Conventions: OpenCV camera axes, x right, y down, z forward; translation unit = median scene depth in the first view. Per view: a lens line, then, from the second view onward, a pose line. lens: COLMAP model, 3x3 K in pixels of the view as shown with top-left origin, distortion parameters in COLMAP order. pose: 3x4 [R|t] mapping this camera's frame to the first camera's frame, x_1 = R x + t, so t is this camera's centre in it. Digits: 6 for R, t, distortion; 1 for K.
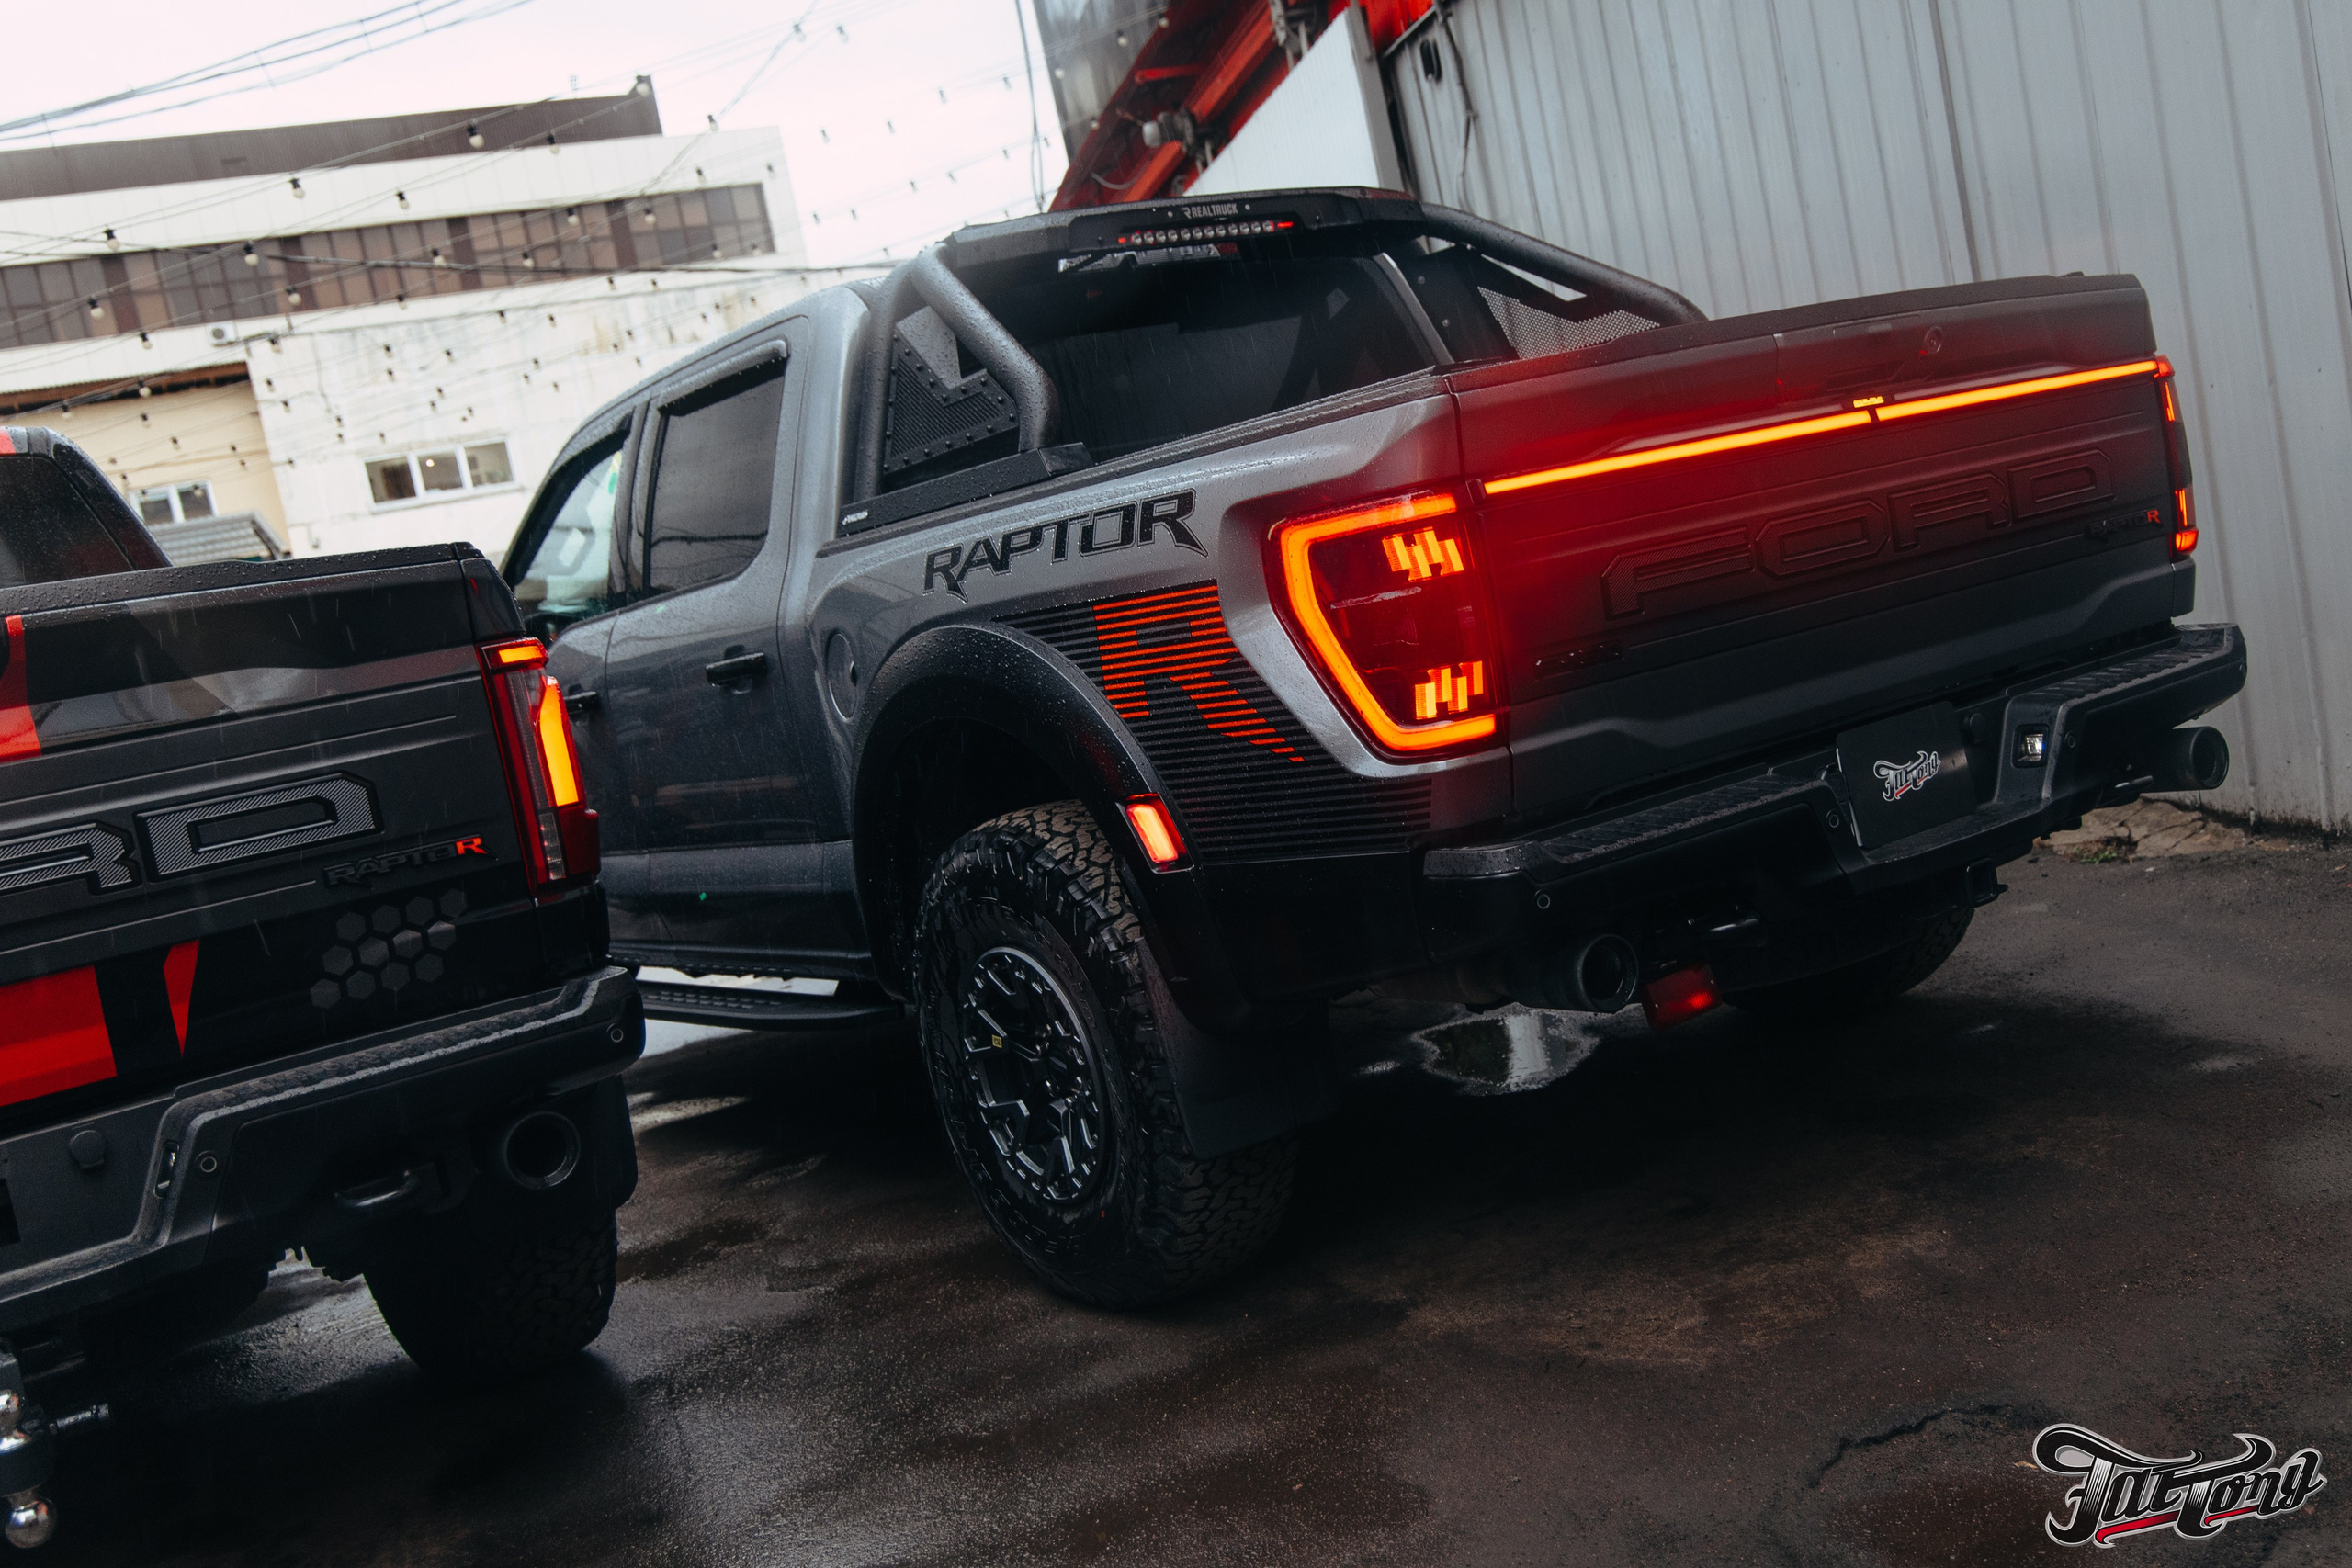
lens RADIAL K [[2228.2, 0, 1275.2], [0, 2228.2, 775.8], [0, 0, 1]] dist [-0.004002, -0.005958]
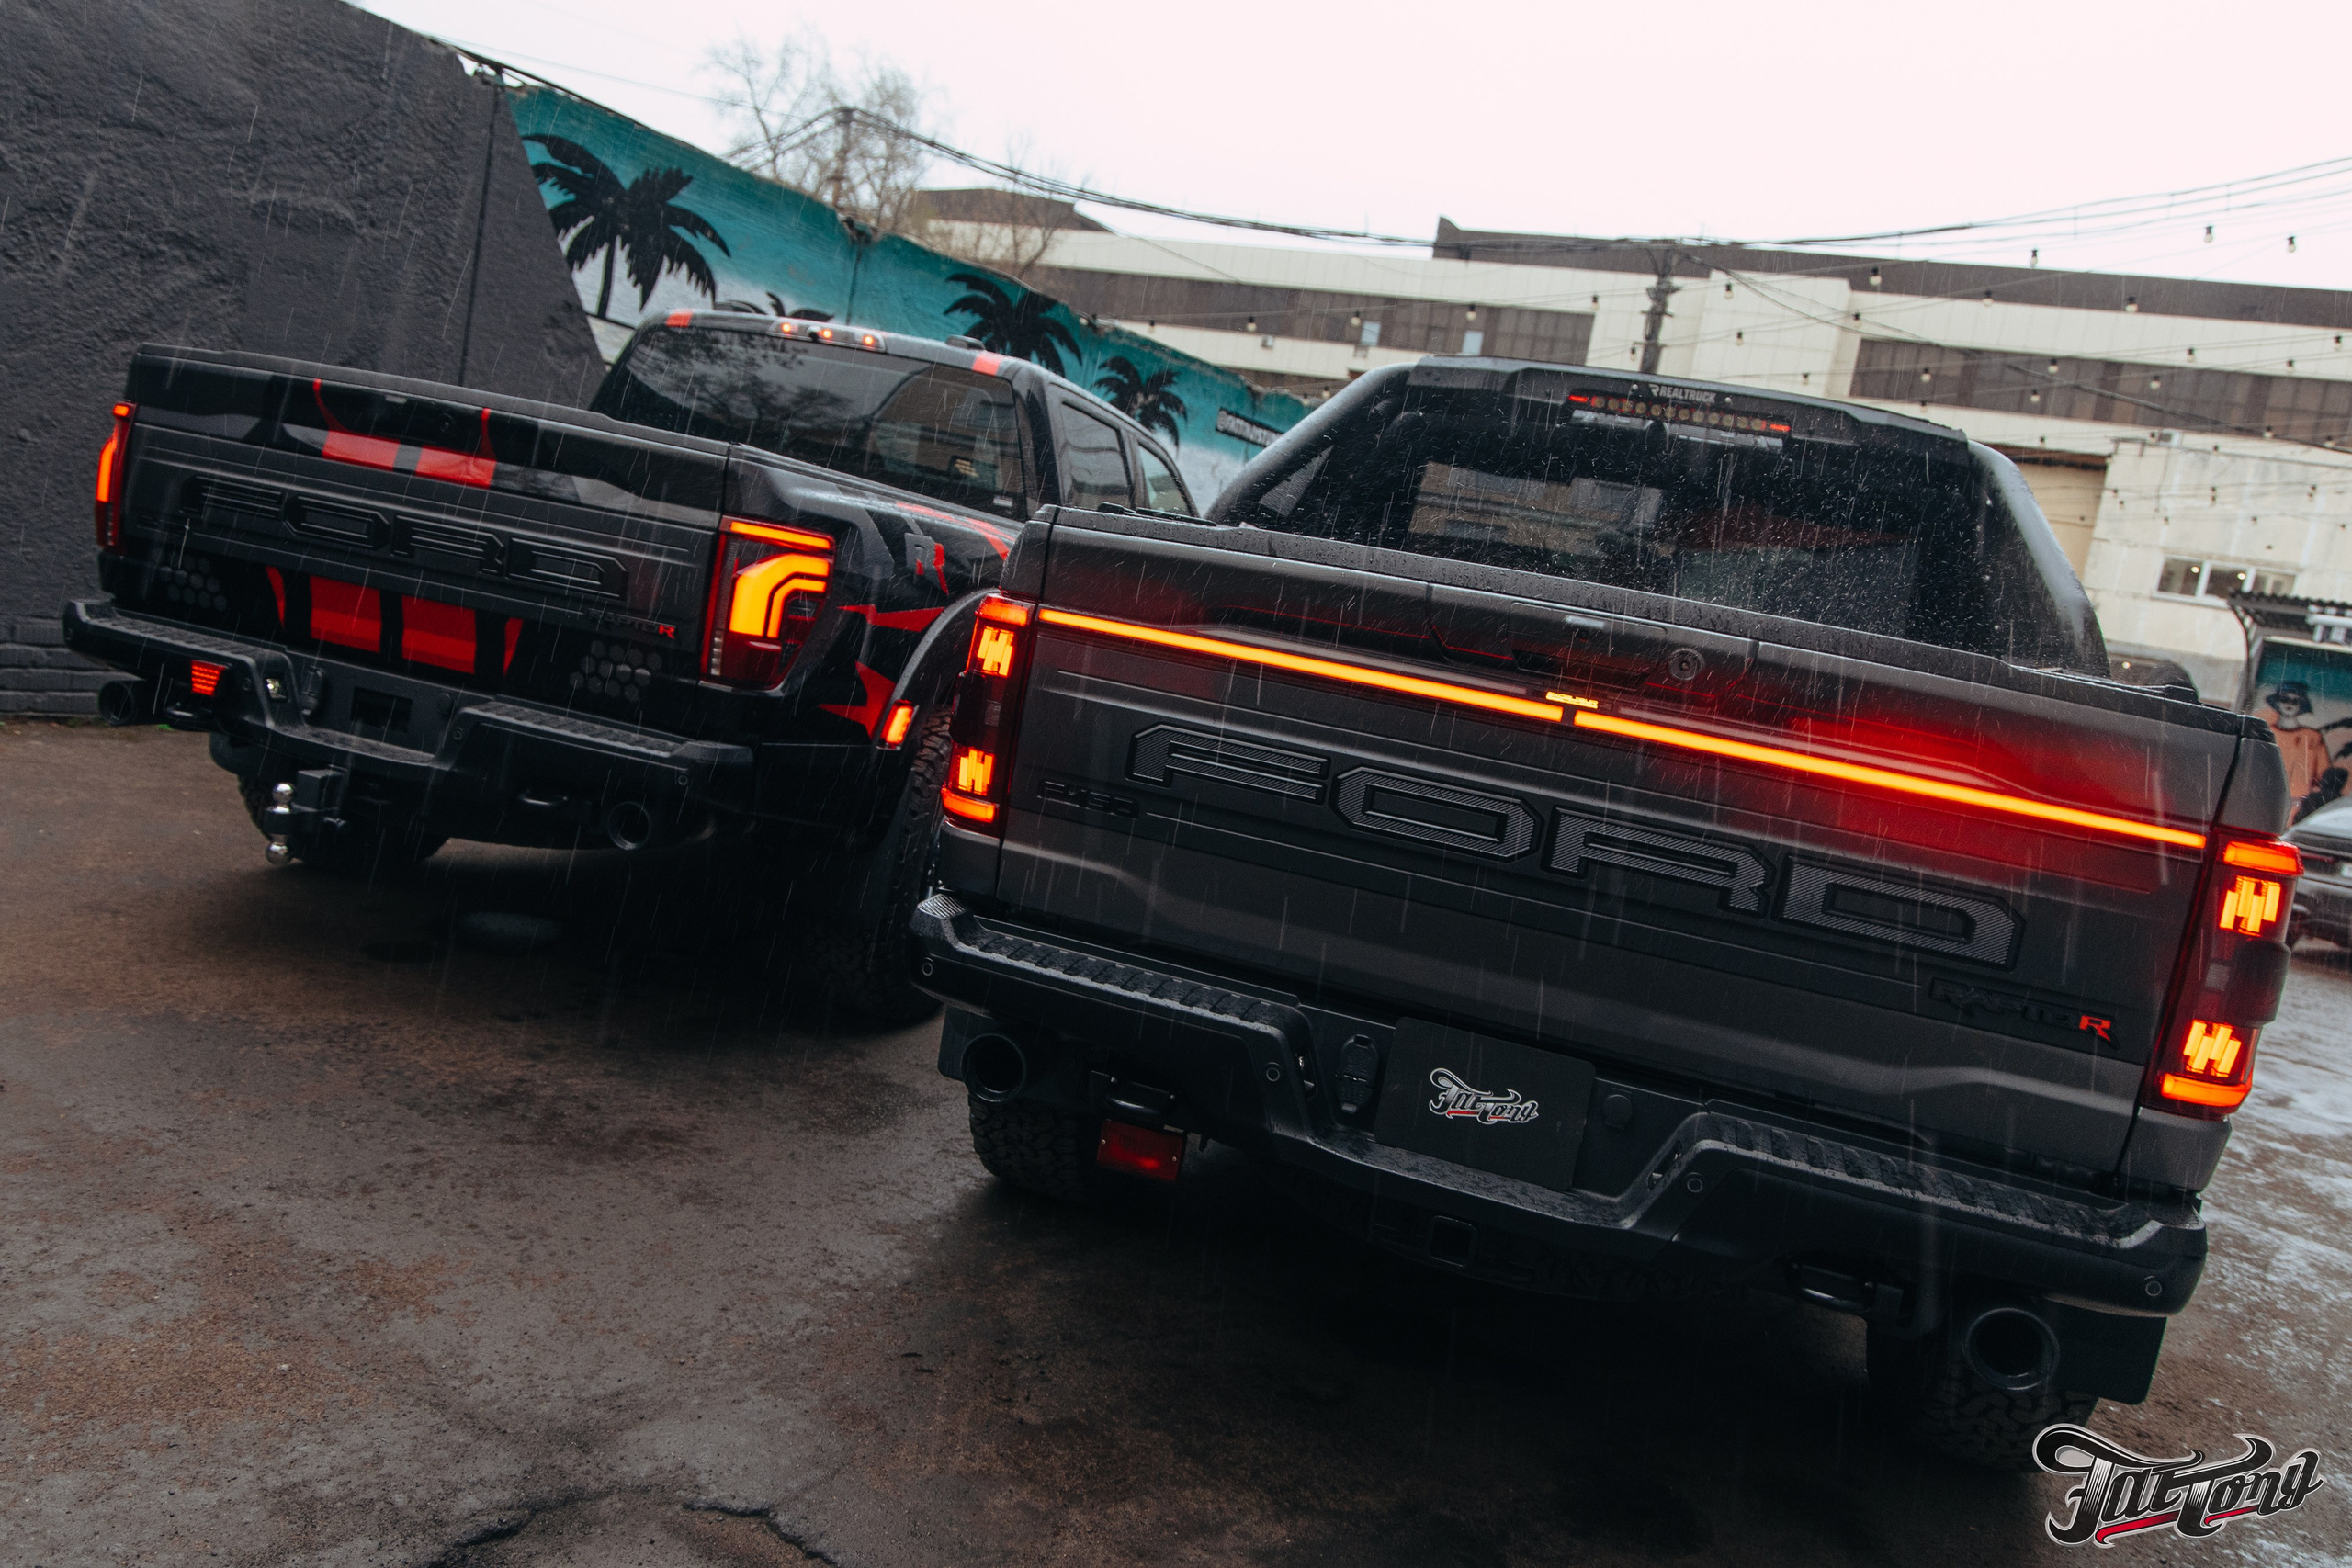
lens RADIAL K [[1693.9, 0, 1176.0], [0, 1693.9, 784.0], [0, 0, 1]] dist [-0.009081, -0.002426]
pose [[0.563898, 0.382445, -0.731953, 0.642977], [-0.368685, 0.909665, 0.191263, -0.196264], [0.738979, 0.162007, 0.653960, 0.424109]]
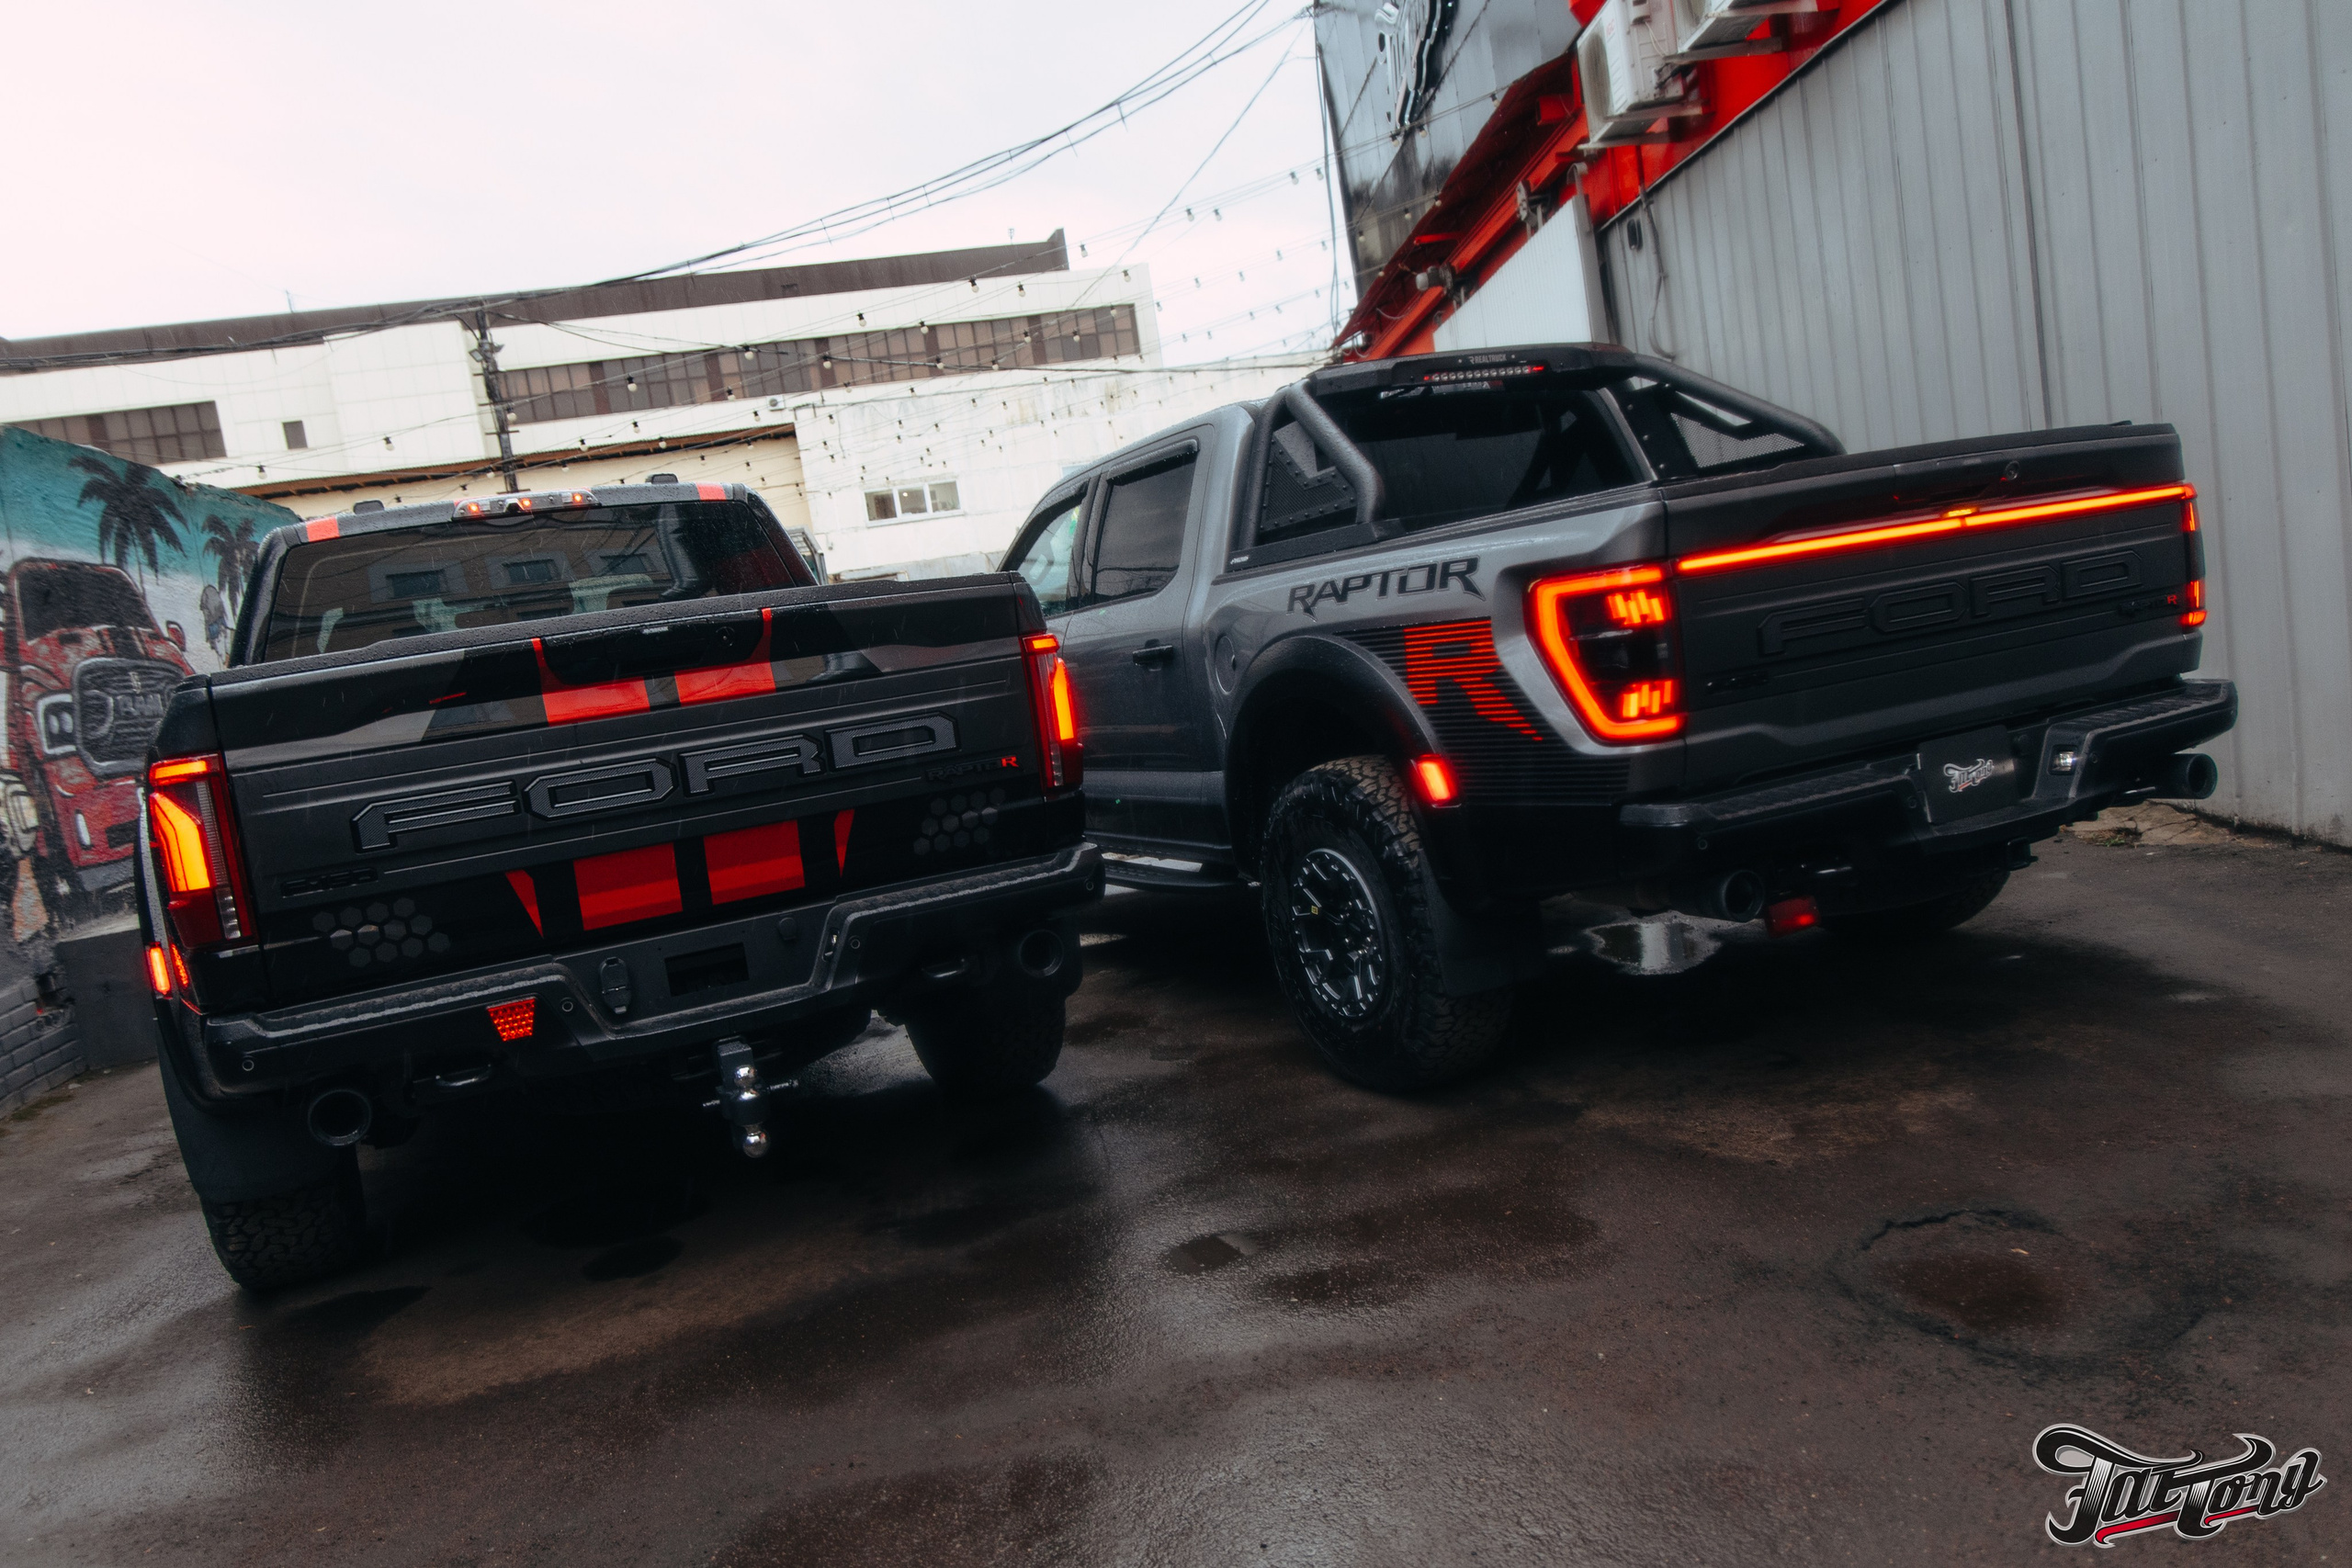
lens RADIAL K [[1581.6, 0, 1176.0], [0, 1581.6, 784.0], [0, 0, 1]] dist [-0.007132, -0.001501]
pose [[0.981240, 0.065998, -0.181144, -0.030222], [-0.059982, 0.997457, 0.038495, -0.002969], [0.183224, -0.026907, 0.982703, -0.085627]]
